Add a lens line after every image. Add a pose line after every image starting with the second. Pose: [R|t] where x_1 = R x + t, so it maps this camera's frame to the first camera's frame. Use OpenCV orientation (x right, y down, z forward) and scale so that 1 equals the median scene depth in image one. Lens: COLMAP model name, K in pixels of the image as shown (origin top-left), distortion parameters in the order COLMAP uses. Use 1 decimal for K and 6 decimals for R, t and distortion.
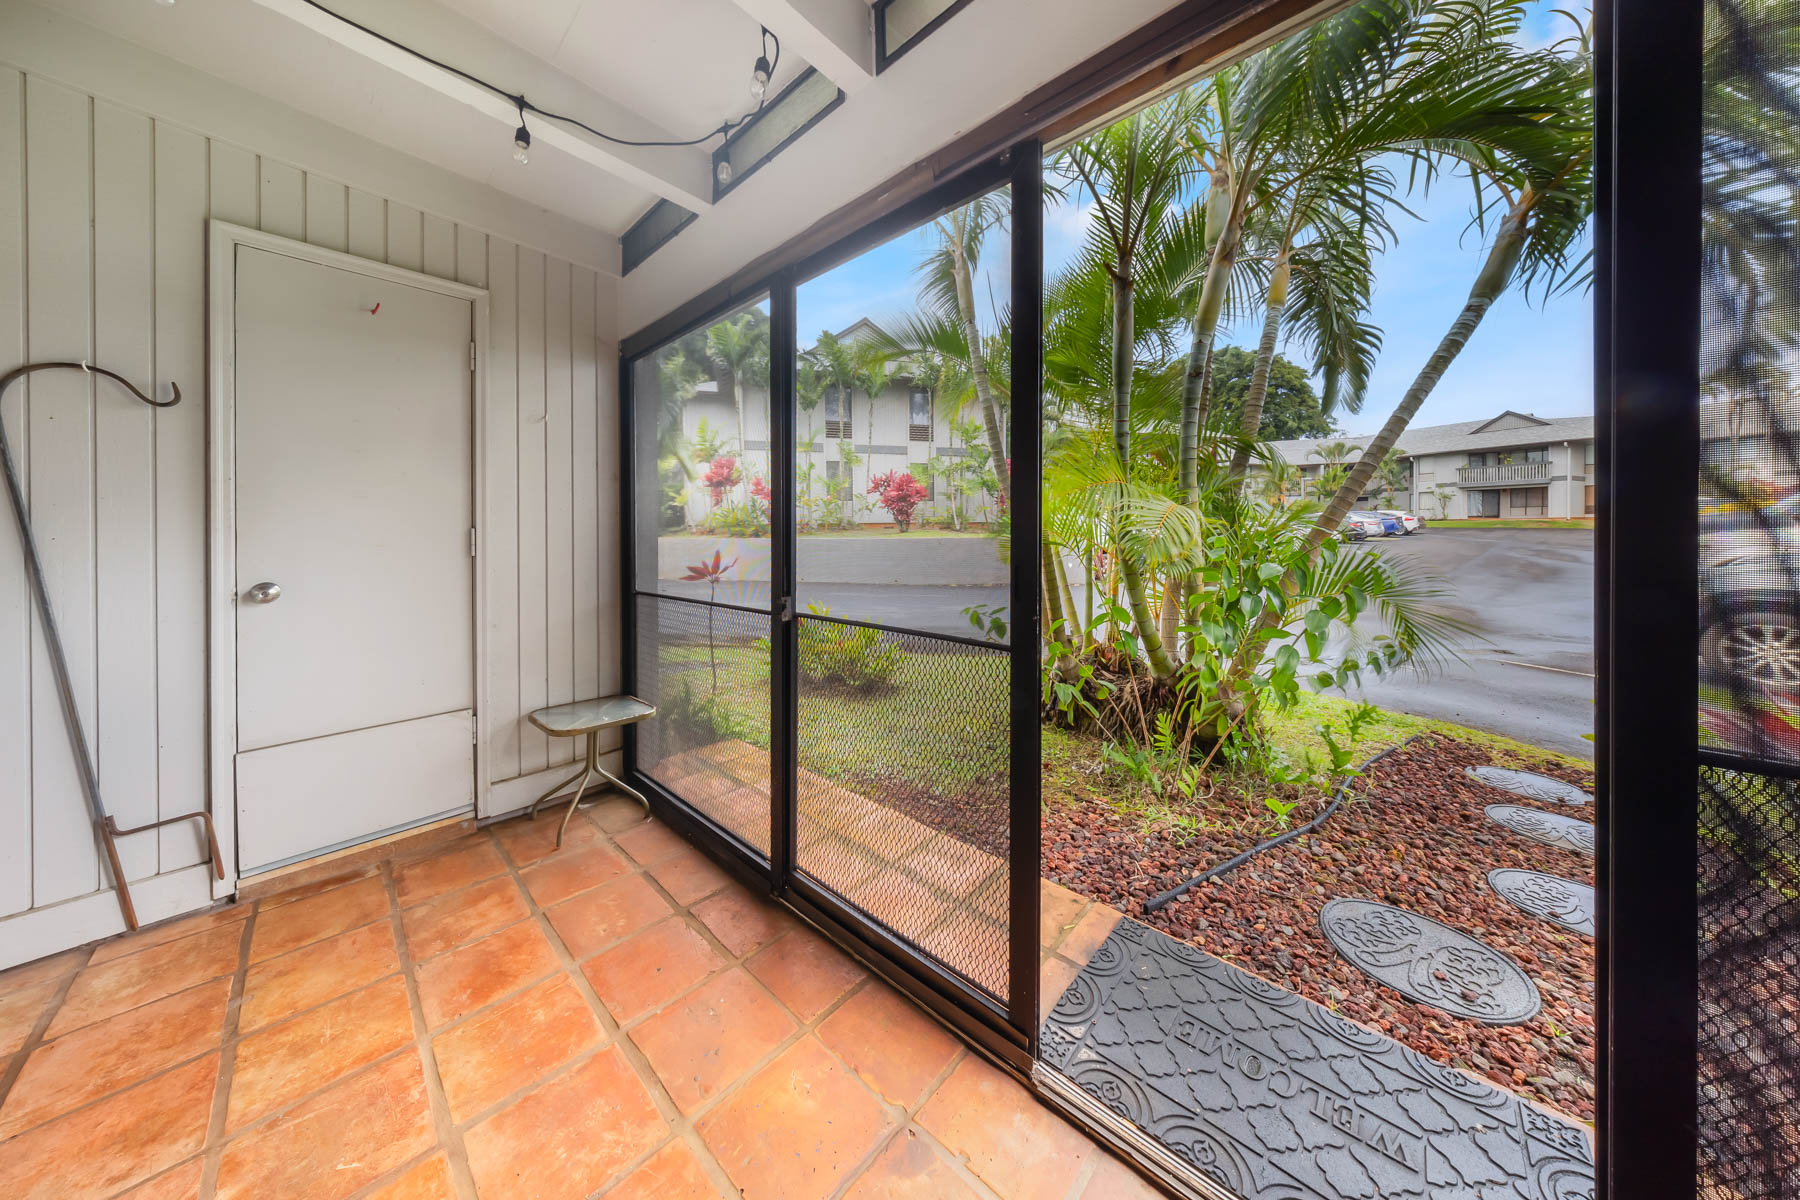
lens RADIAL K [[547.8, 0, 902.3], [0, 547.8, 538.5], [0, 0, 1]] dist [0.000101, 0.000002]
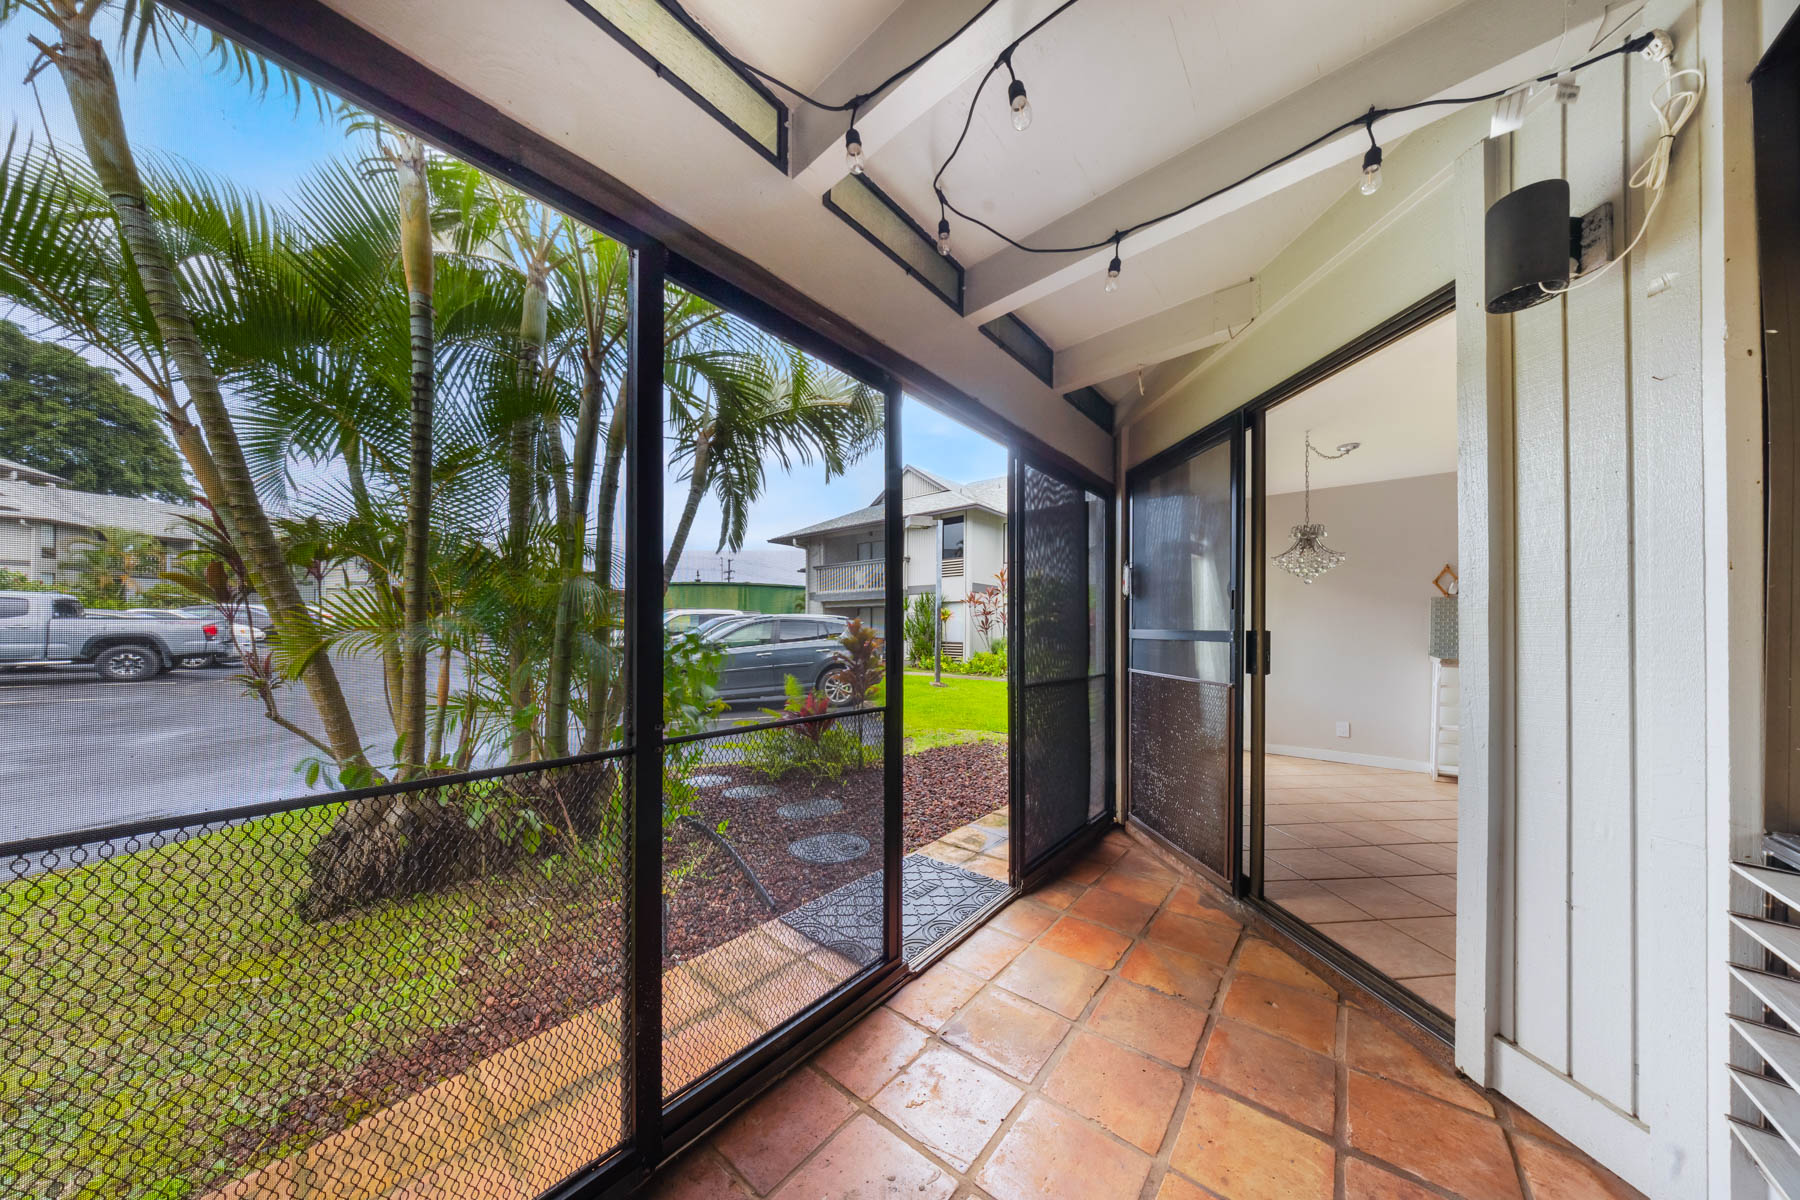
lens RADIAL K [[547.0, 0, 905.6], [0, 547.0, 631.9], [0, 0, 1]] dist [0.000302, 0.000017]
pose [[-0.036712, 0.006104, 0.999307, -0.664346], [0.002833, 0.999978, -0.006004, 0.002997], [-0.999322, 0.002610, -0.036728, 0.523865]]
